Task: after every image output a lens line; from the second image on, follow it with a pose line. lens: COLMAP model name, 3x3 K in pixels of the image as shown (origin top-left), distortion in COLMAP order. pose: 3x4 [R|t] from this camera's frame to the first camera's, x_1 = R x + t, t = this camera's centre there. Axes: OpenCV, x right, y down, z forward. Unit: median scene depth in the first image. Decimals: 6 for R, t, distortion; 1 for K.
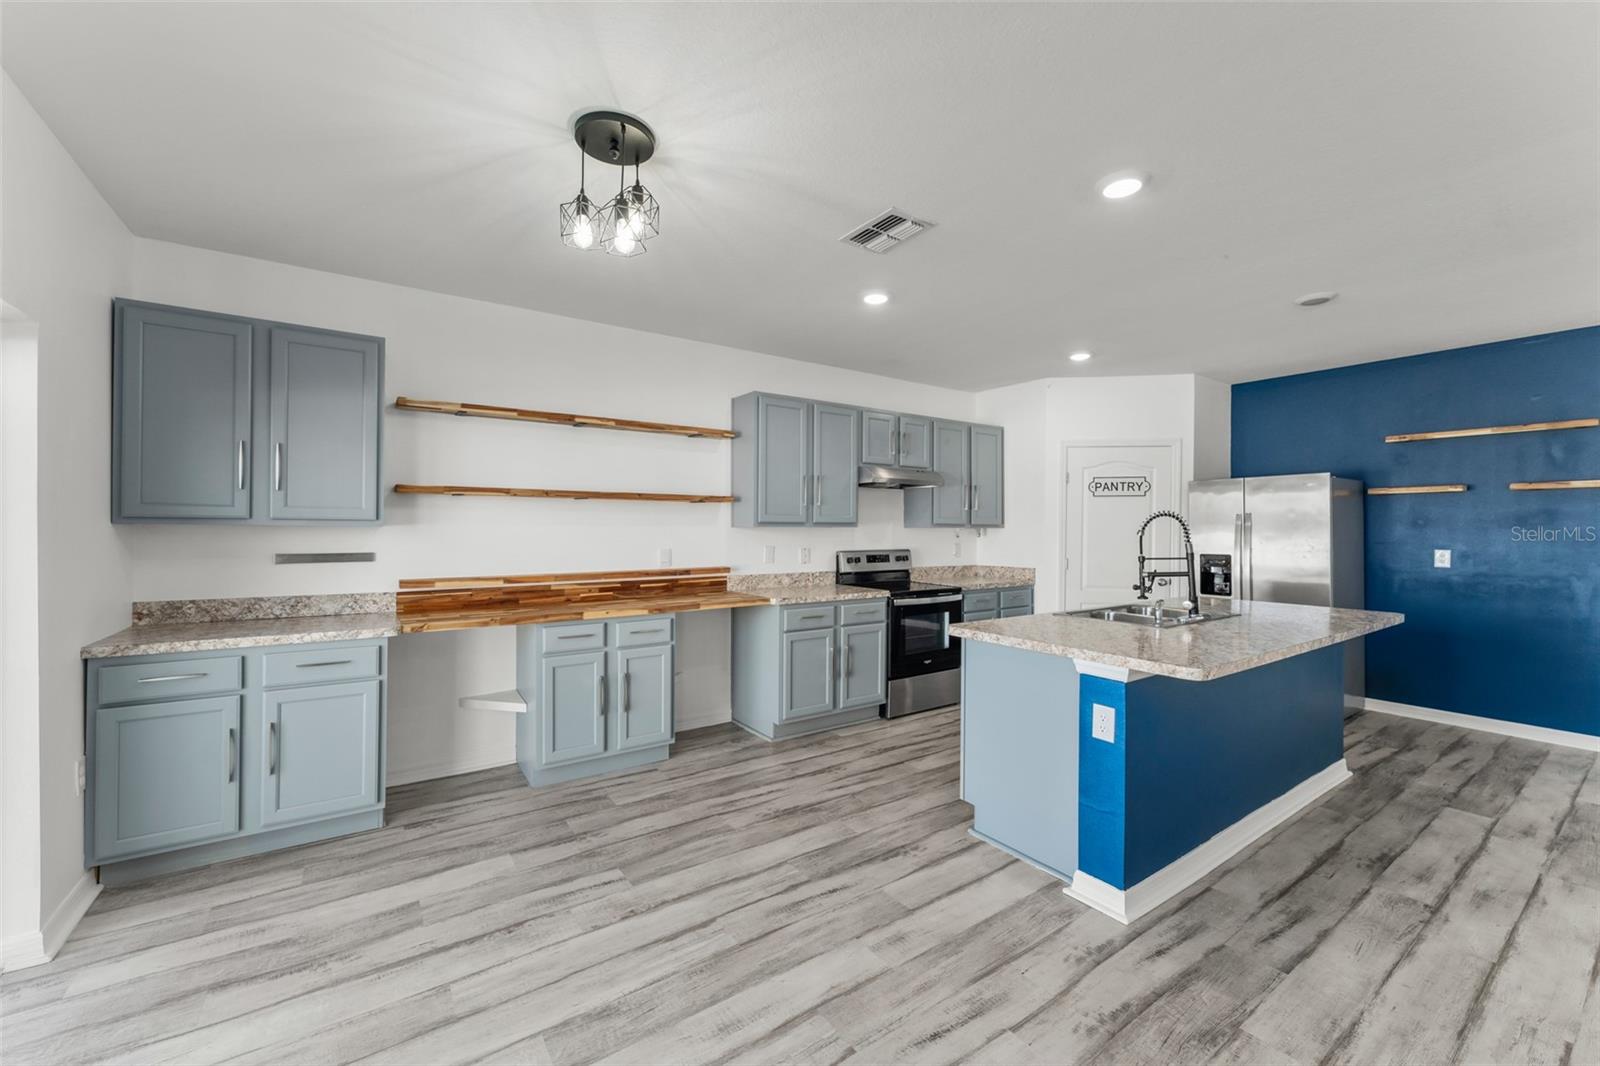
lens RADIAL K [[633.4, 0, 797.3], [0, 633.4, 531.1], [0, 0, 1]] dist [-0.000876, 0.000818]
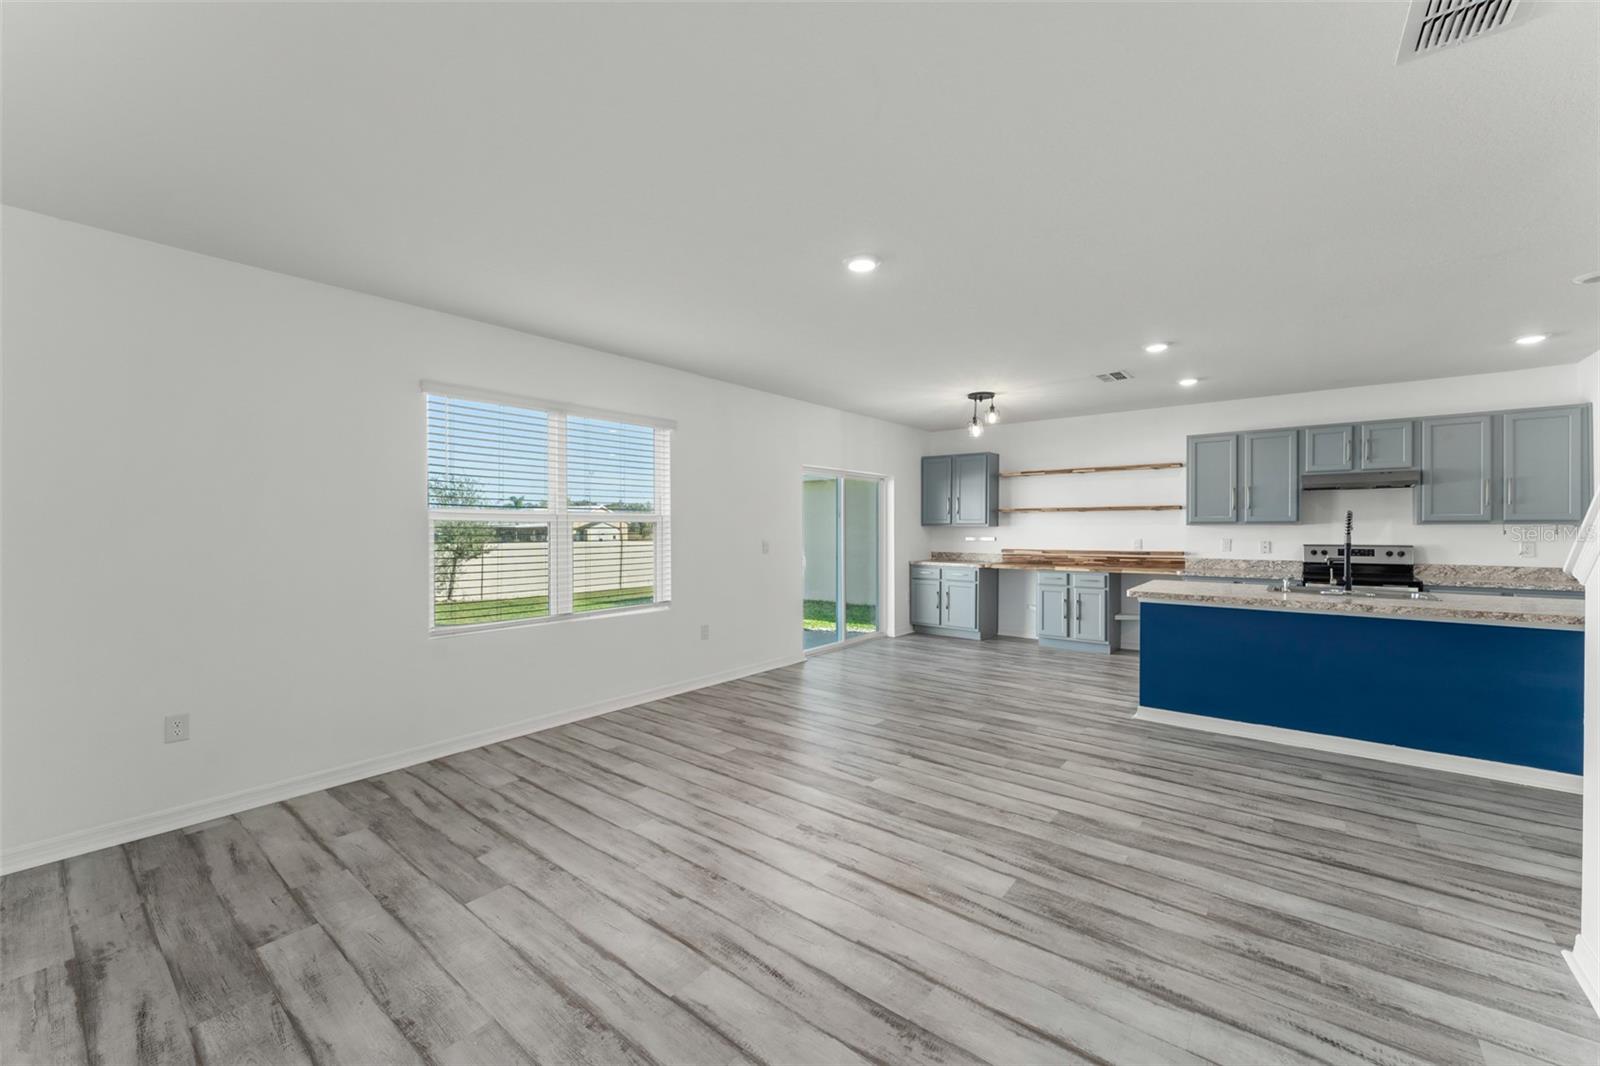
lens RADIAL K [[633.4, 0, 797.6], [0, 633.4, 534.1], [0, 0, 1]] dist [-0.000876, 0.000818]
pose [[0.281480, 0.005660, -0.959550, 1.473189], [-0.000435, 0.999983, 0.005771, 0.008330], [0.959567, -0.001207, 0.281477, -0.420120]]
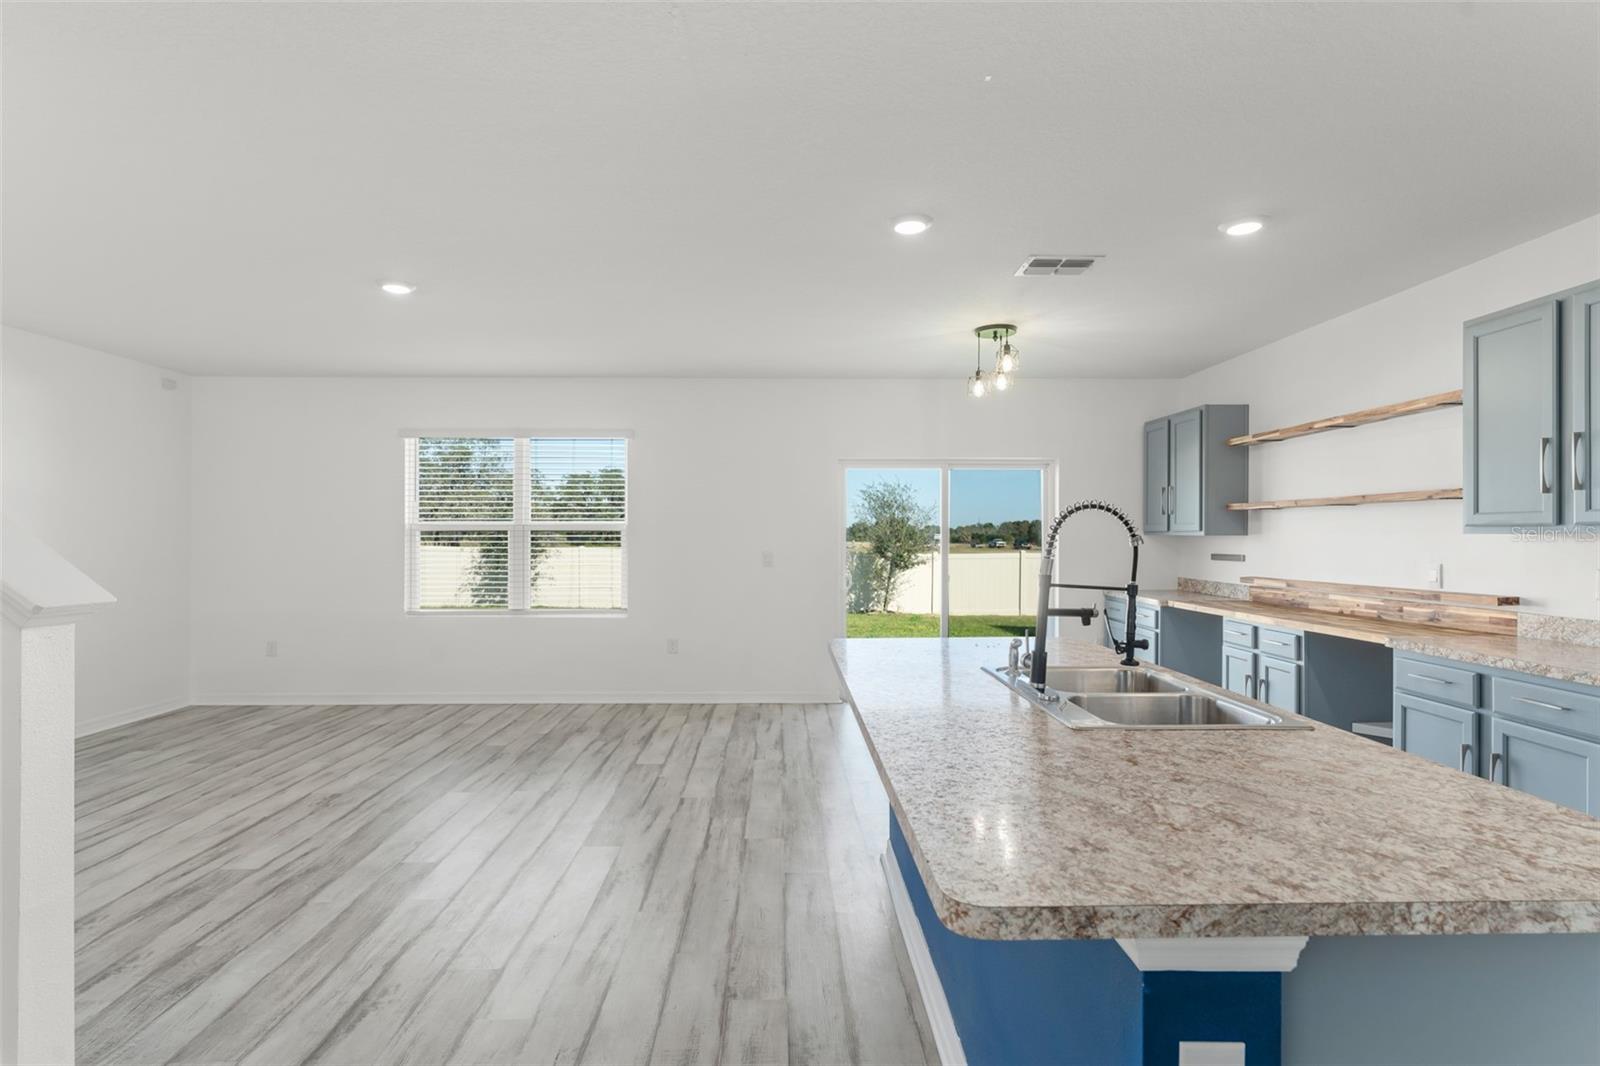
lens RADIAL K [[784.0, 0, 796.7], [0, 784.0, 535.0], [0, 0, 1]] dist [-0.001979, 0.001644]
pose [[-0.555709, -0.005772, -0.831357, 1.270771], [-0.006097, 0.999977, -0.002867, 0.001818], [0.831355, 0.003475, -0.555732, 1.153162]]
